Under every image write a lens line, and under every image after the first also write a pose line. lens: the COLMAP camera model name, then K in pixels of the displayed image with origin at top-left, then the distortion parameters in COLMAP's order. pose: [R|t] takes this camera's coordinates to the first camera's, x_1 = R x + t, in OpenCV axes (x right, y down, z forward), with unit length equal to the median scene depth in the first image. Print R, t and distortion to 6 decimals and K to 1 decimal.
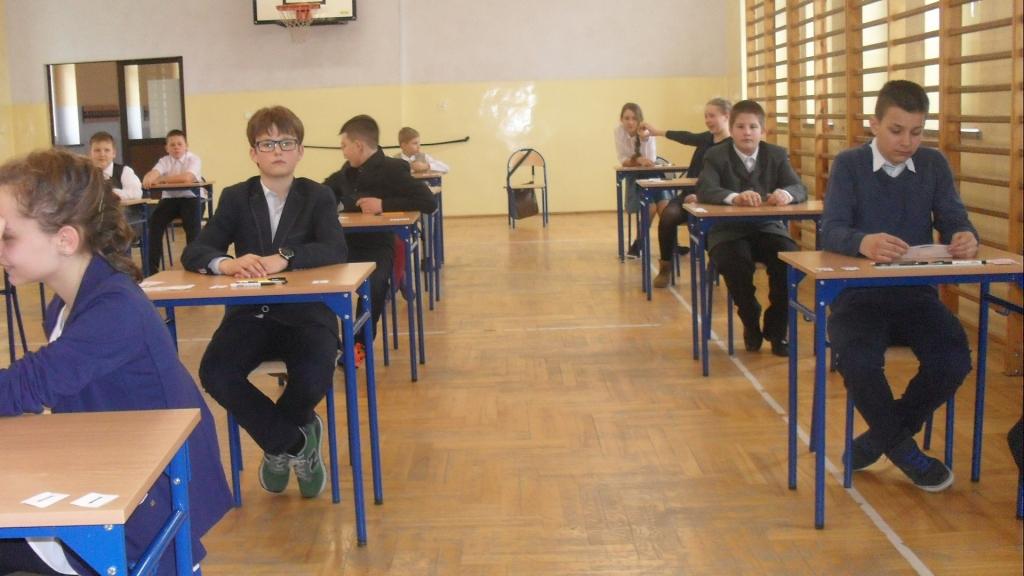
lens RADIAL K [[1216.1, 0, 512.0], [0, 1216.1, 288.0], [0, 0, 1]] dist [-0.463321, 0.991004]
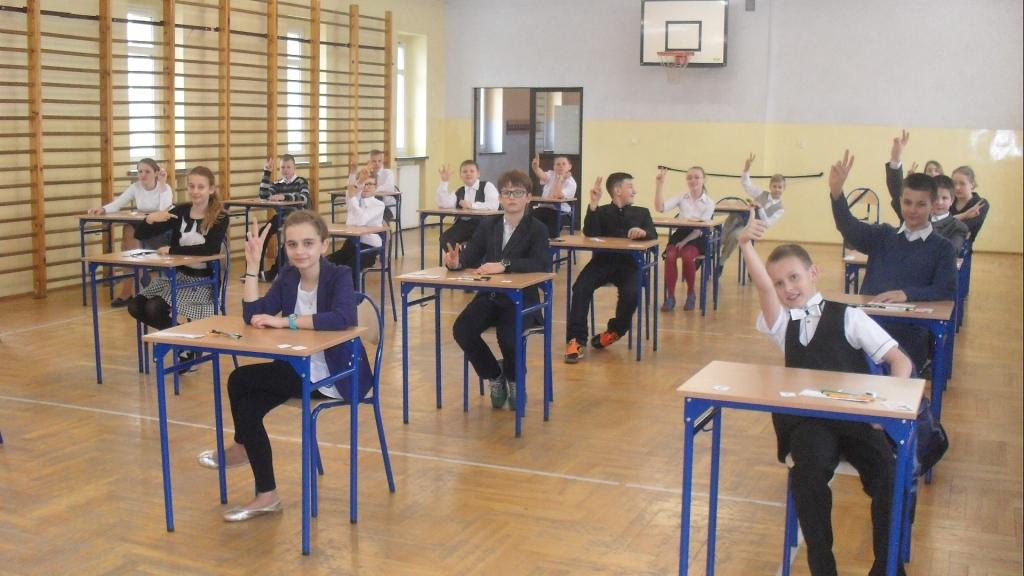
lens RADIAL K [[1187.2, 0, 490.5], [0, 1187.2, 287.8], [0, 0, 1]] dist [-0.202721, 0.245807]
pose [[0.918051, 0.092996, -0.385400, 0.163997], [-0.094419, 0.995415, 0.015279, -0.006525], [0.385054, 0.022362, 0.922623, -0.204219]]
